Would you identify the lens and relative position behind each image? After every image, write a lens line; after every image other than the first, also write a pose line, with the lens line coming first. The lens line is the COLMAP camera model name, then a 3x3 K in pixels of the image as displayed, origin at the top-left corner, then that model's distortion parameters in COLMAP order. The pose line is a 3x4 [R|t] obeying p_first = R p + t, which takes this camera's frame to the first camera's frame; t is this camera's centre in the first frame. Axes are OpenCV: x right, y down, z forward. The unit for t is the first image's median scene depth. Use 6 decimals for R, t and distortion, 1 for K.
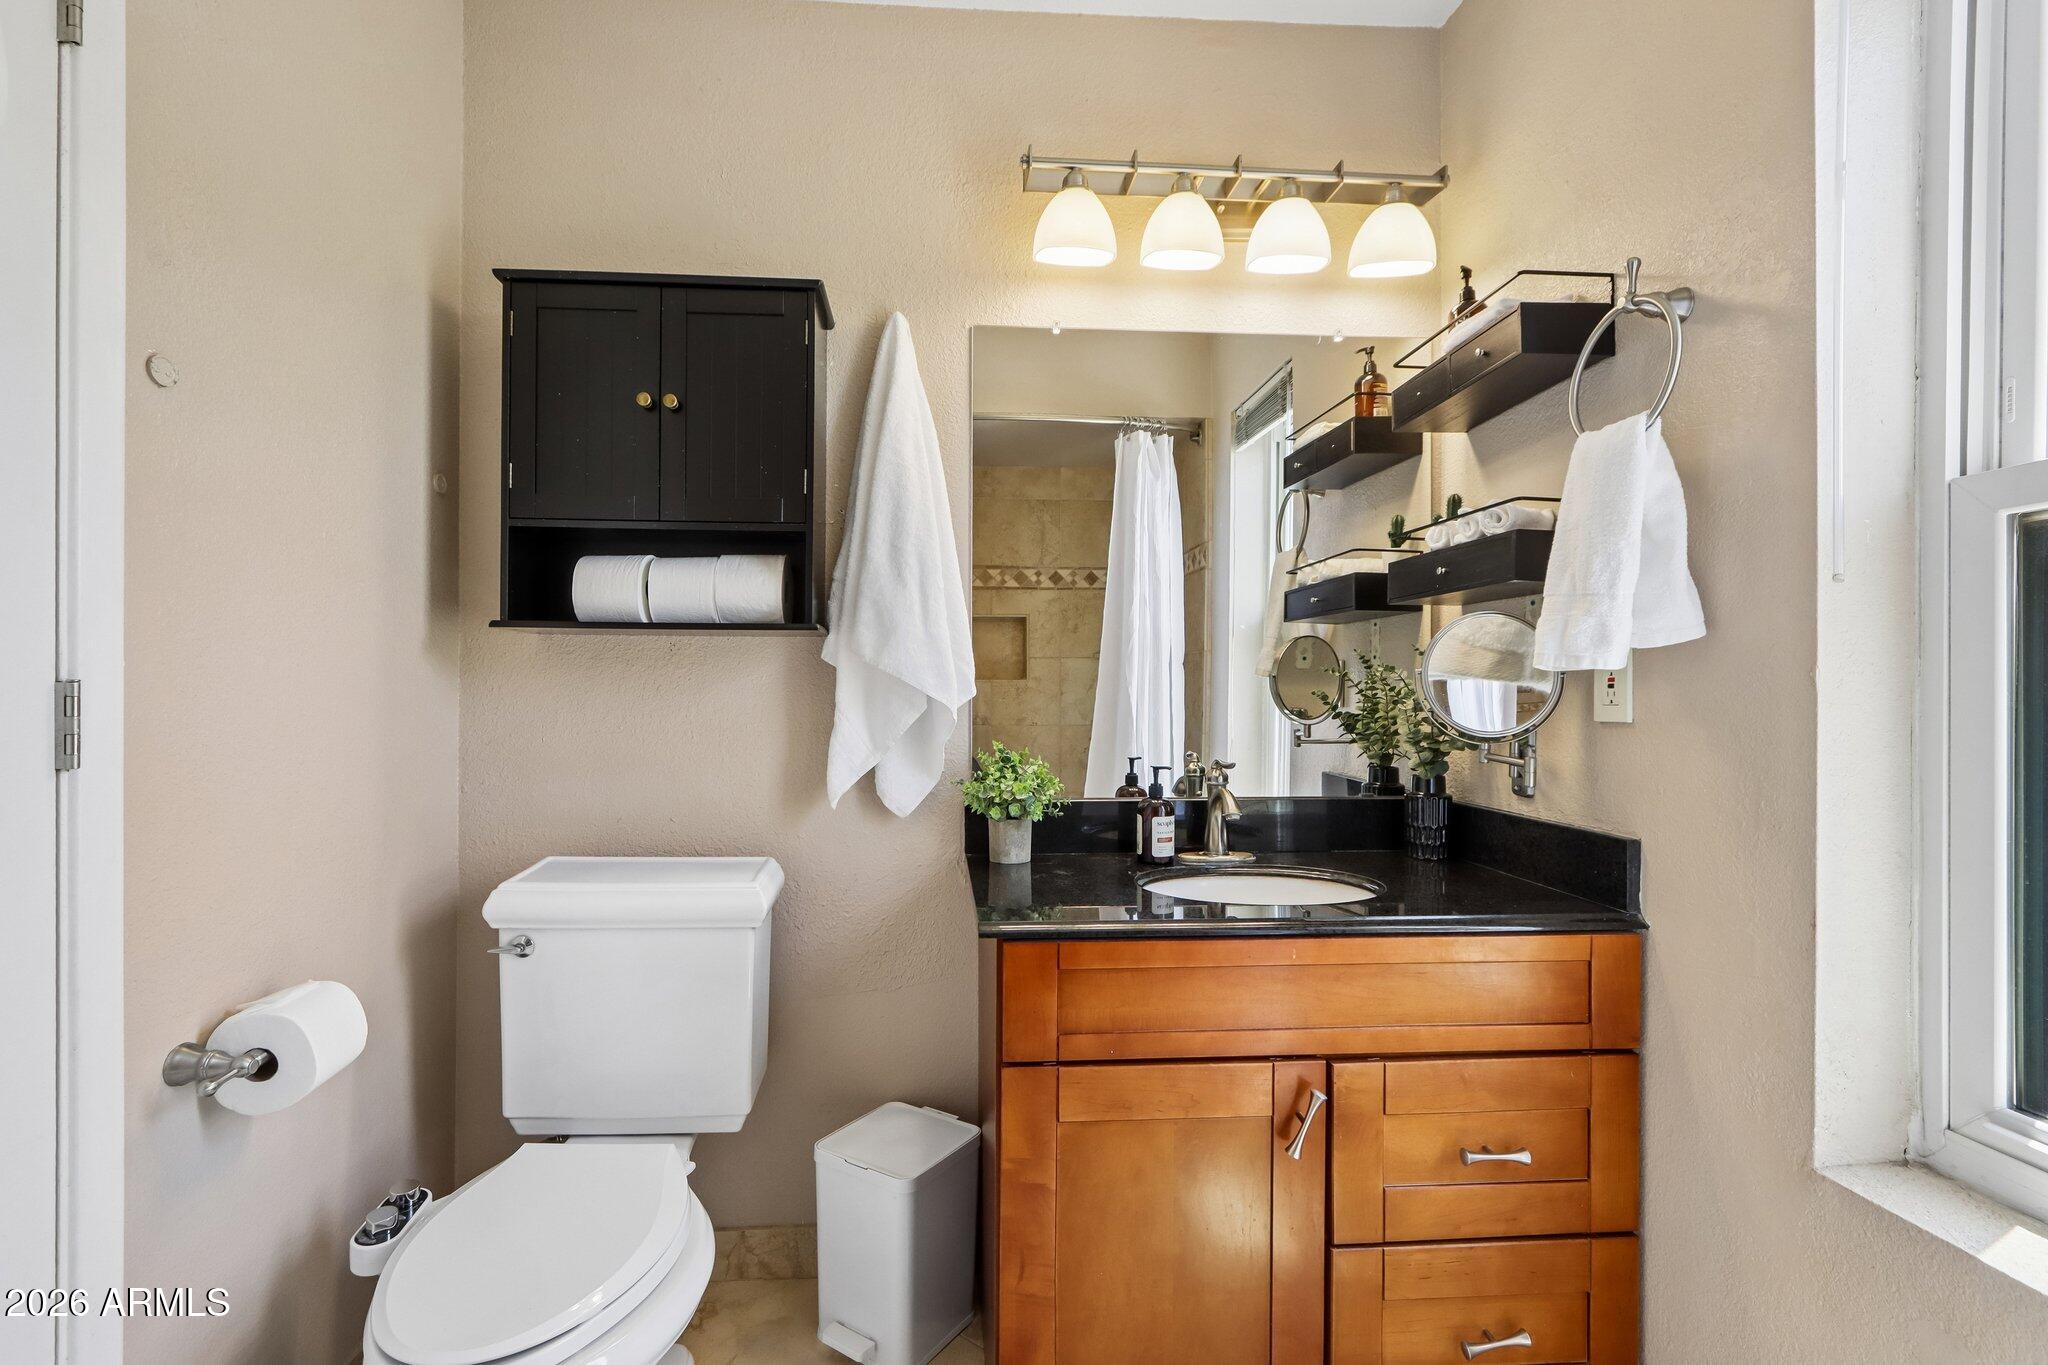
lens RADIAL K [[957.7, 0, 1024.6], [0, 957.7, 678.9], [0, 0, 1]] dist [-0.006096, 0.000167]
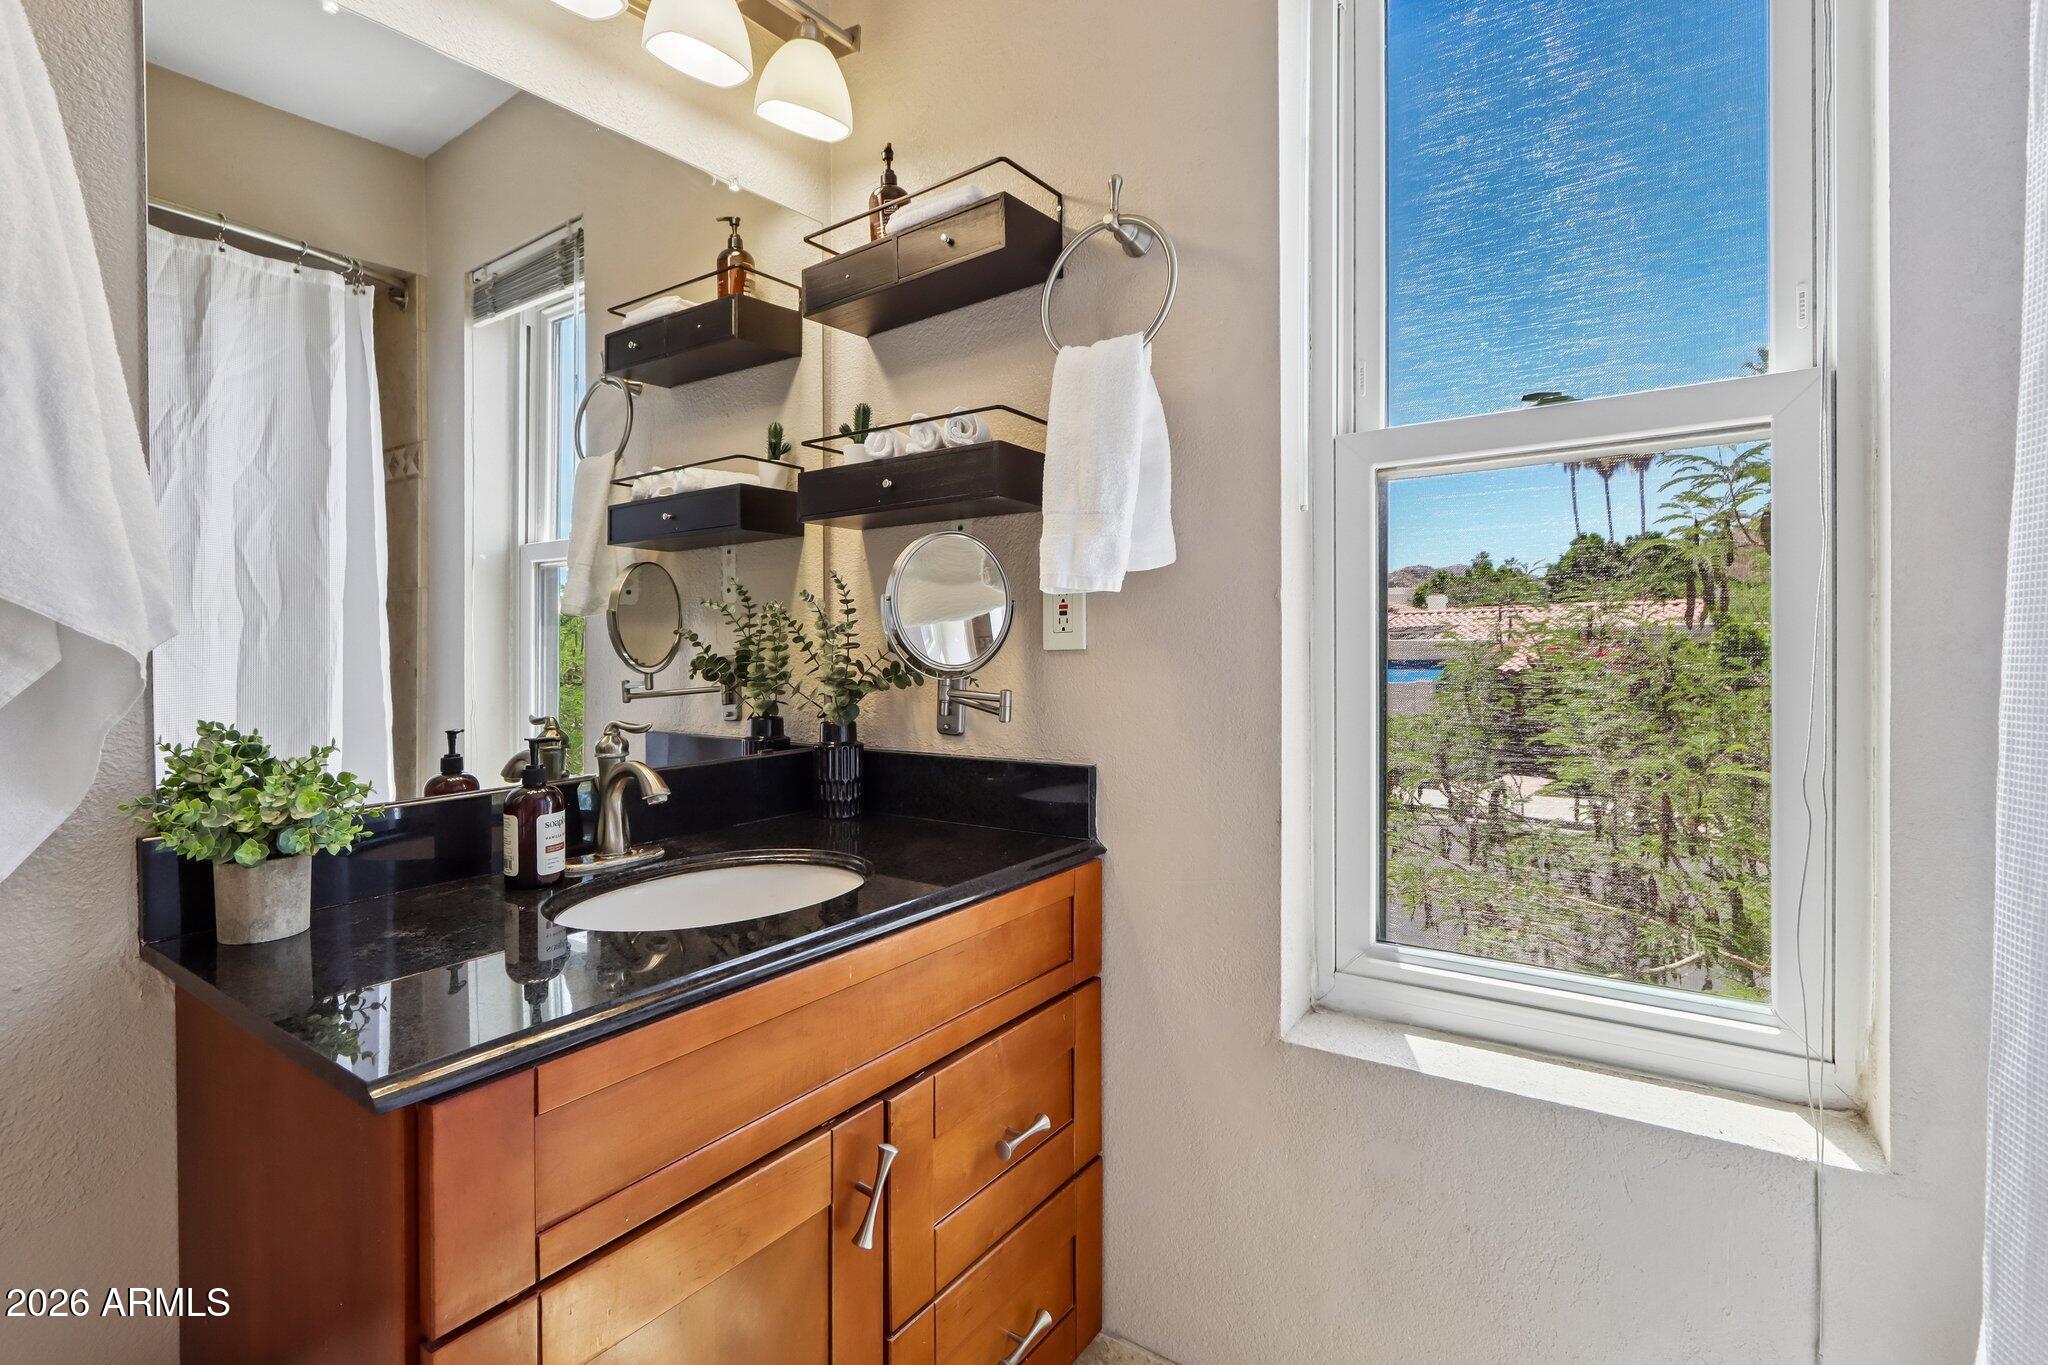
lens RADIAL K [[957.7, 0, 982.5], [0, 957.7, 646.3], [0, 0, 1]] dist [-0.006096, 0.000167]
pose [[0.661544, -0.016595, 0.749723, -0.152404], [0.011408, 0.999862, 0.012066, 0.023643], [-0.749819, 0.000571, 0.661642, 0.337687]]
